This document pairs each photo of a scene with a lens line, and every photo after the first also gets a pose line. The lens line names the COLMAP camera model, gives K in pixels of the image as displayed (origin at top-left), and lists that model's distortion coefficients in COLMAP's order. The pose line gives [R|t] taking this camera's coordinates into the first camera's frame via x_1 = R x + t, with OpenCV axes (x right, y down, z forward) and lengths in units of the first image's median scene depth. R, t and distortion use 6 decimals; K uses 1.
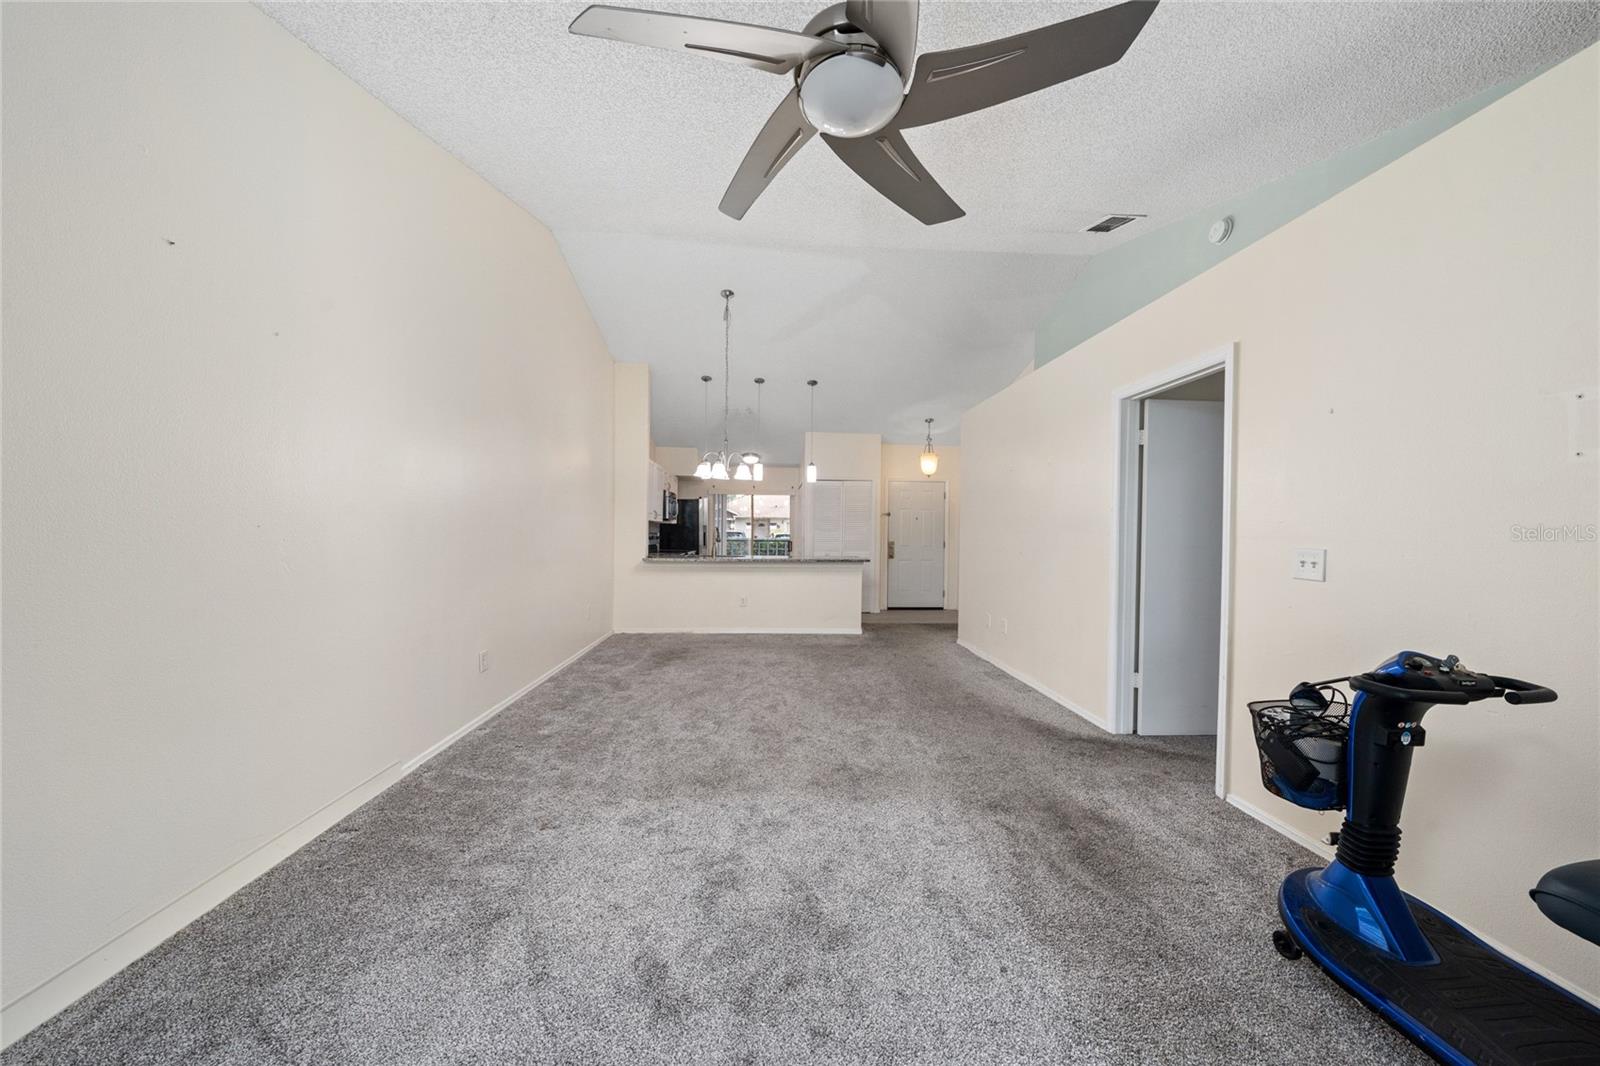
lens RADIAL K [[545.9, 0, 801.1], [0, 545.9, 534.8], [0, 0, 1]] dist [-0.000801, -0.000166]
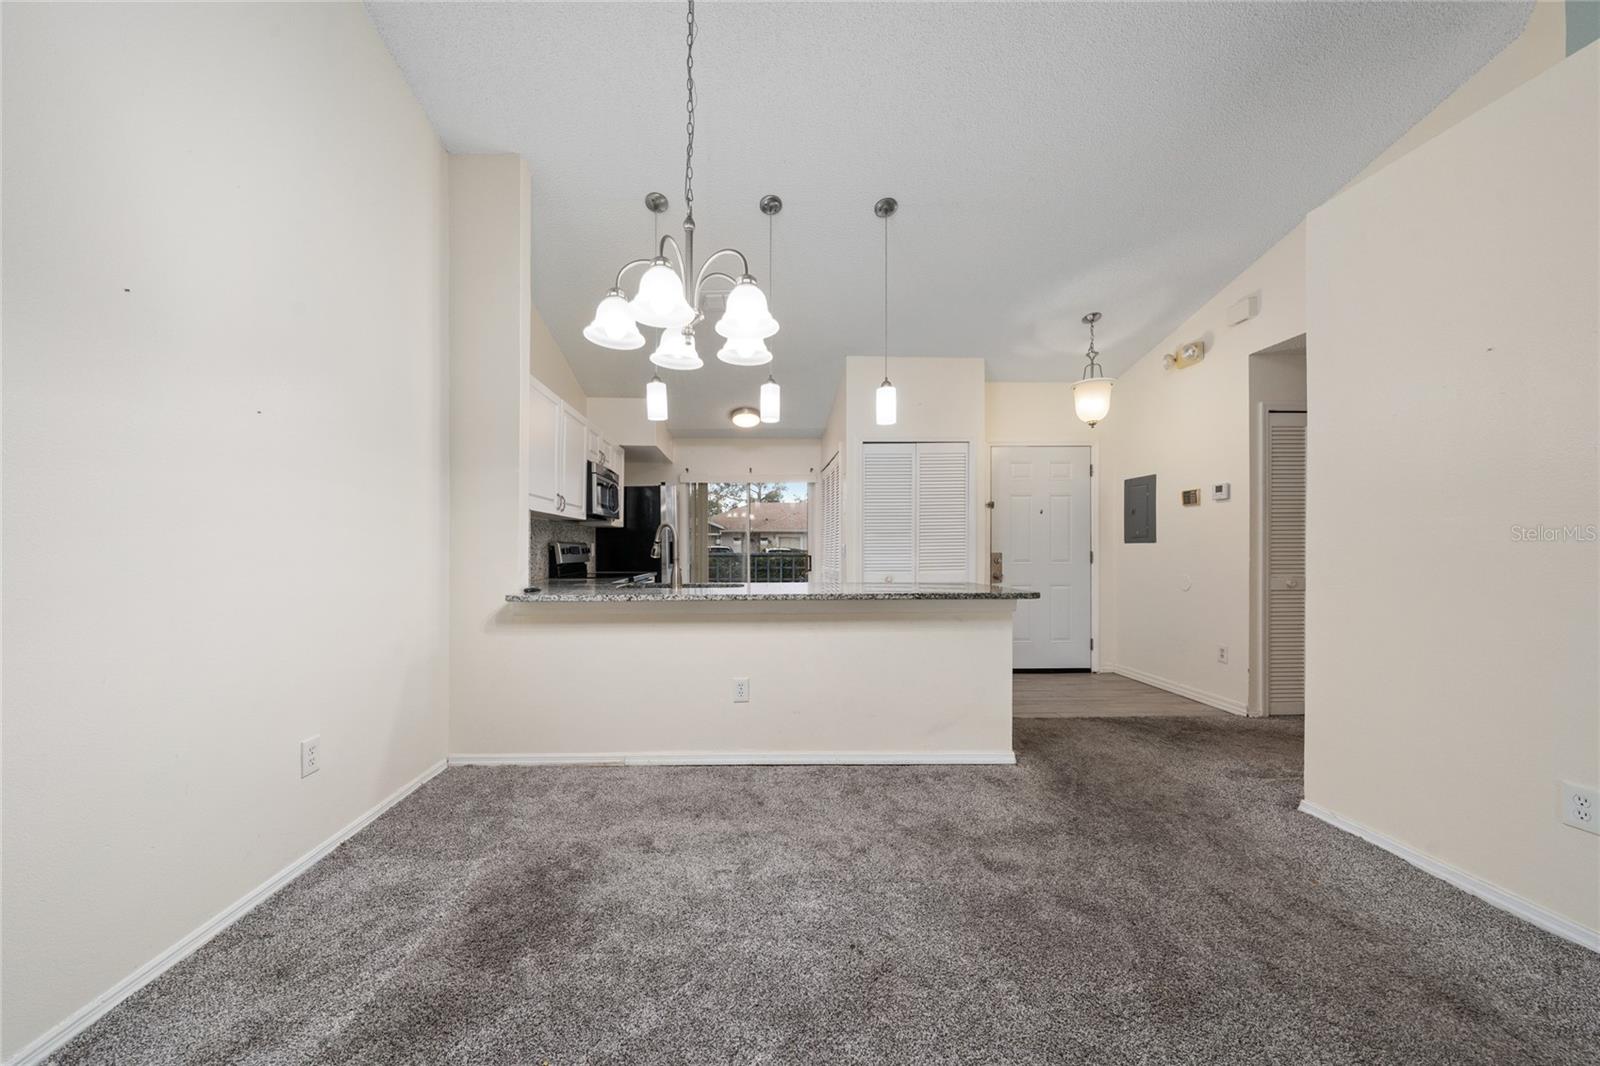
lens RADIAL K [[562.5, 0, 762.3], [0, 562.5, 550.9], [0, 0, 1]] dist [-0.000961, -0.000110]
pose [[0.998776, -0.012485, -0.047851, -0.049959], [0.012421, 0.999922, -0.001640, 0.008470], [0.047867, 0.001043, 0.998853, 0.408498]]
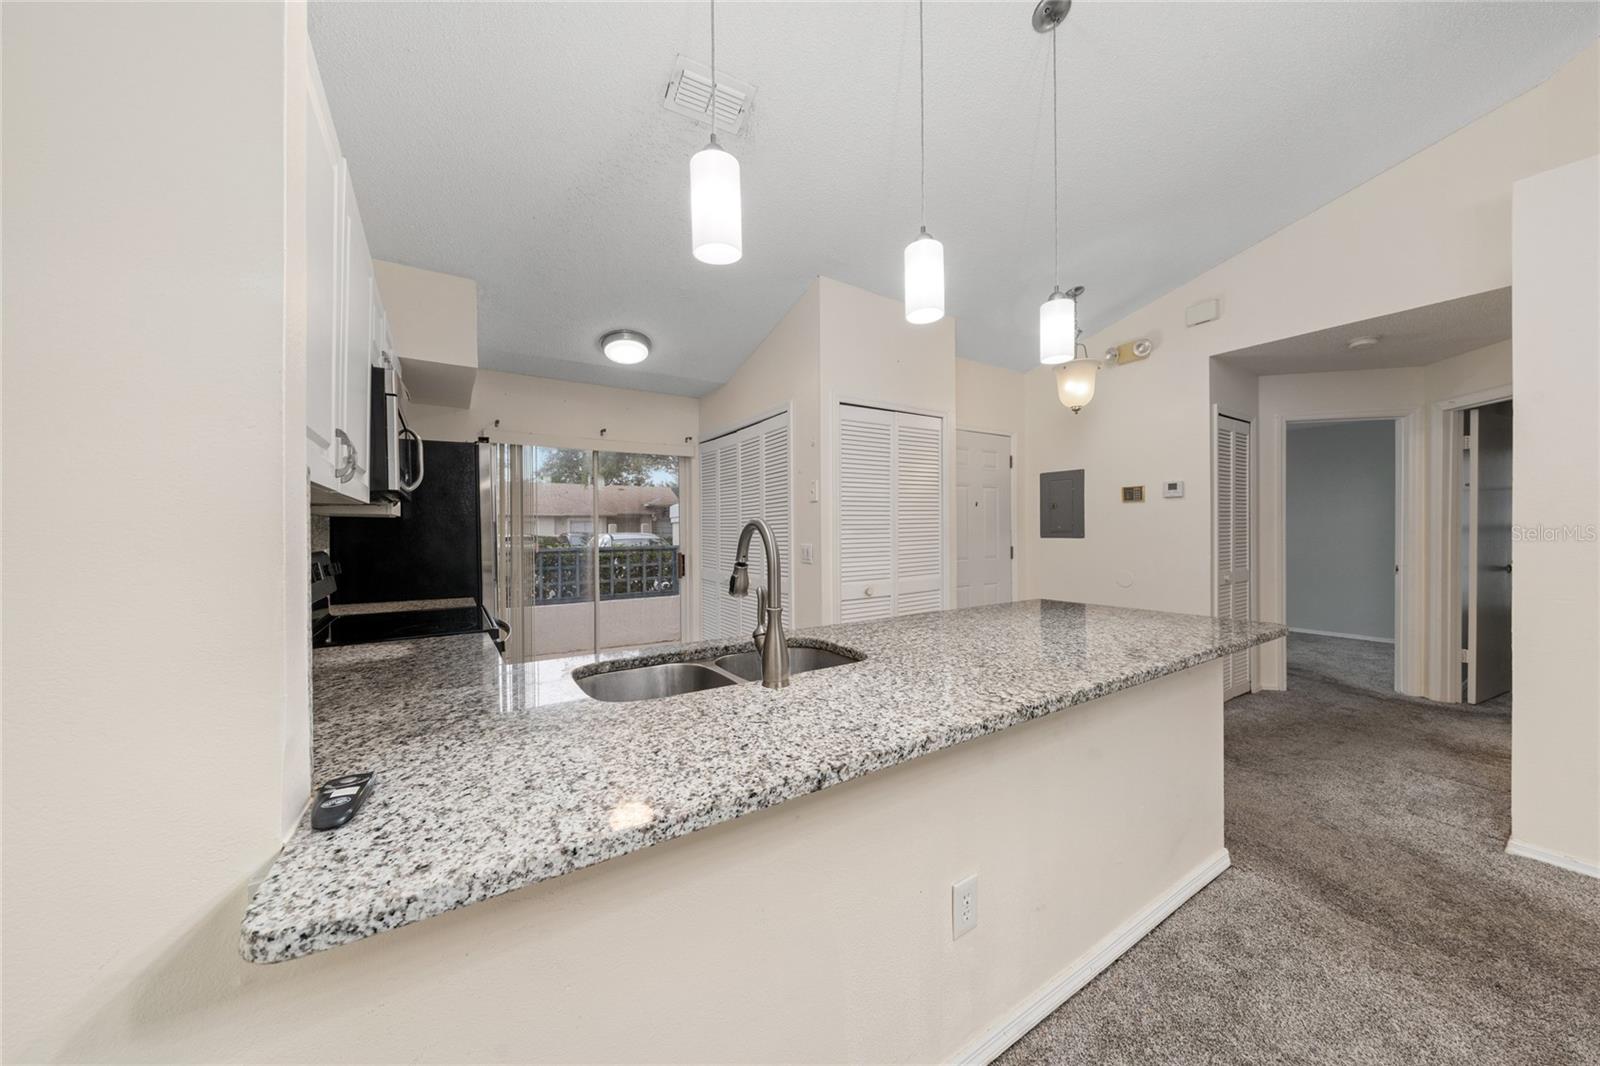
lens RADIAL K [[542.7, 0, 800.6], [0, 542.7, 535.4], [0, 0, 1]] dist [0.000450, 0.000087]
pose [[0.874407, -0.022858, 0.484654, -0.183087], [0.020515, 0.999738, 0.010139, -0.008515], [-0.484758, 0.001077, 0.874647, 0.638004]]
